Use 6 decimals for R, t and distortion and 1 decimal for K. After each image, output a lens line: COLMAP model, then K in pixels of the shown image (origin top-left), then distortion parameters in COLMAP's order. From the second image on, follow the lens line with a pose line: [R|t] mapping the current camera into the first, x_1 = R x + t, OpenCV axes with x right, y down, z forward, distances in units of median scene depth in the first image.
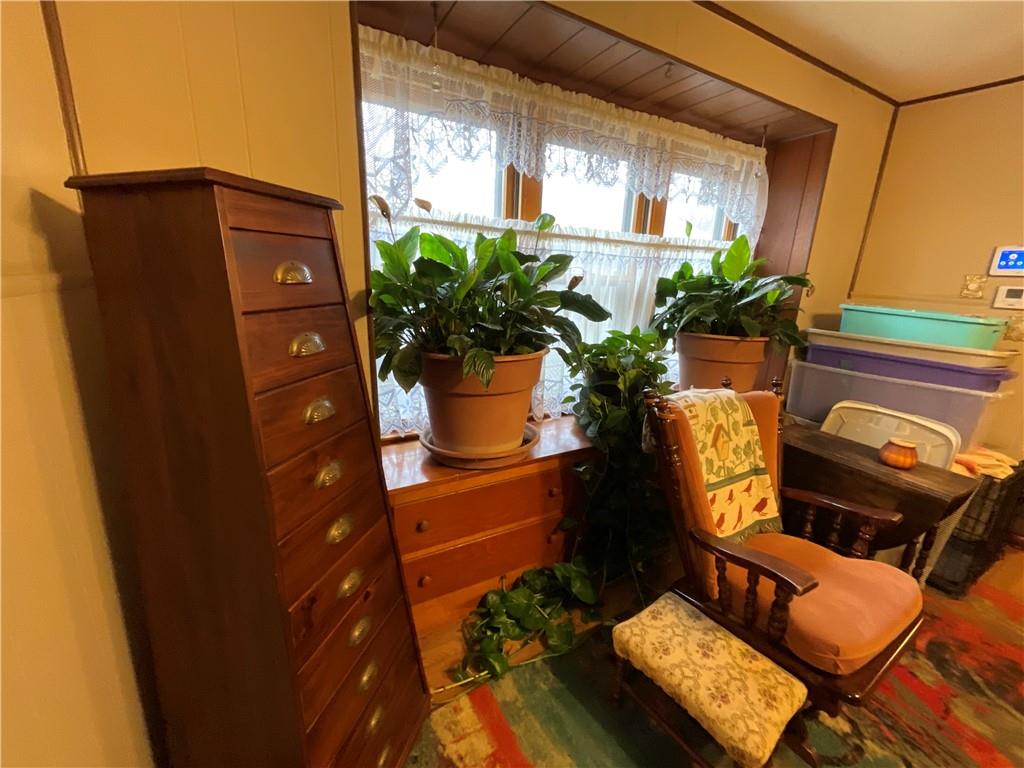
lens RADIAL K [[417.3, 0, 513.2], [0, 417.3, 383.6], [0, 0, 1]] dist [-0.002965, 0.000348]
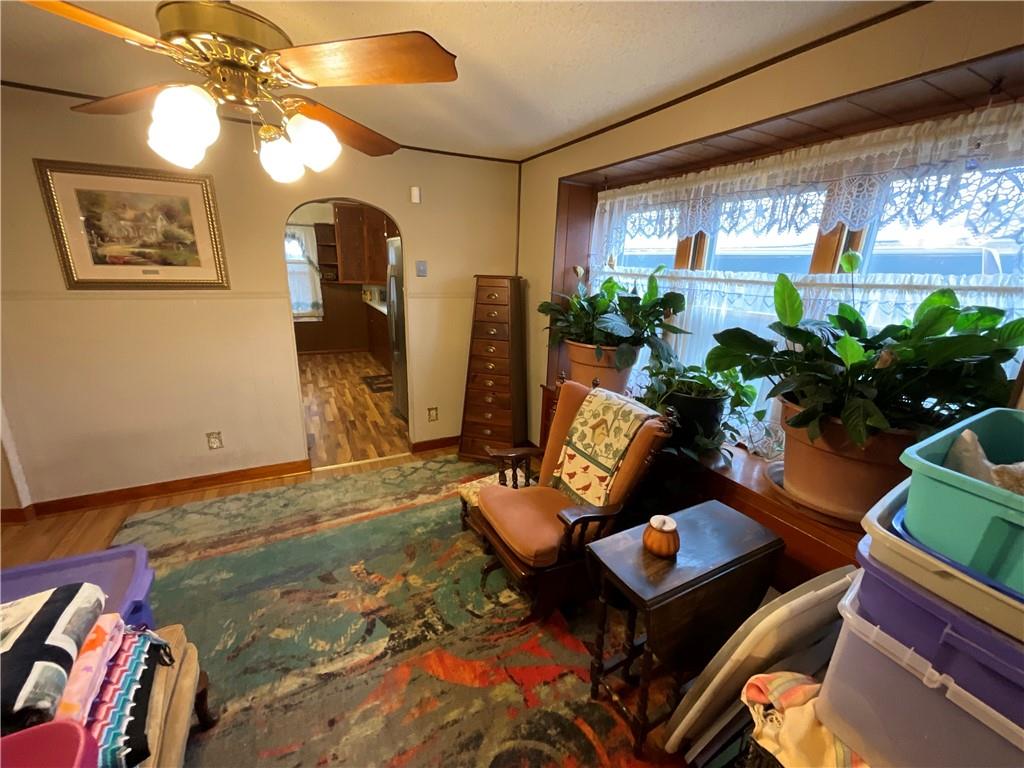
lens RADIAL K [[417.3, 0, 513.2], [0, 417.3, 383.6], [0, 0, 1]] dist [-0.002965, 0.000348]
pose [[-0.033579, 0.231750, -0.972196, 1.760883], [-0.291142, 0.928288, 0.231339, -0.229776], [0.956090, 0.290815, 0.036301, 0.632528]]
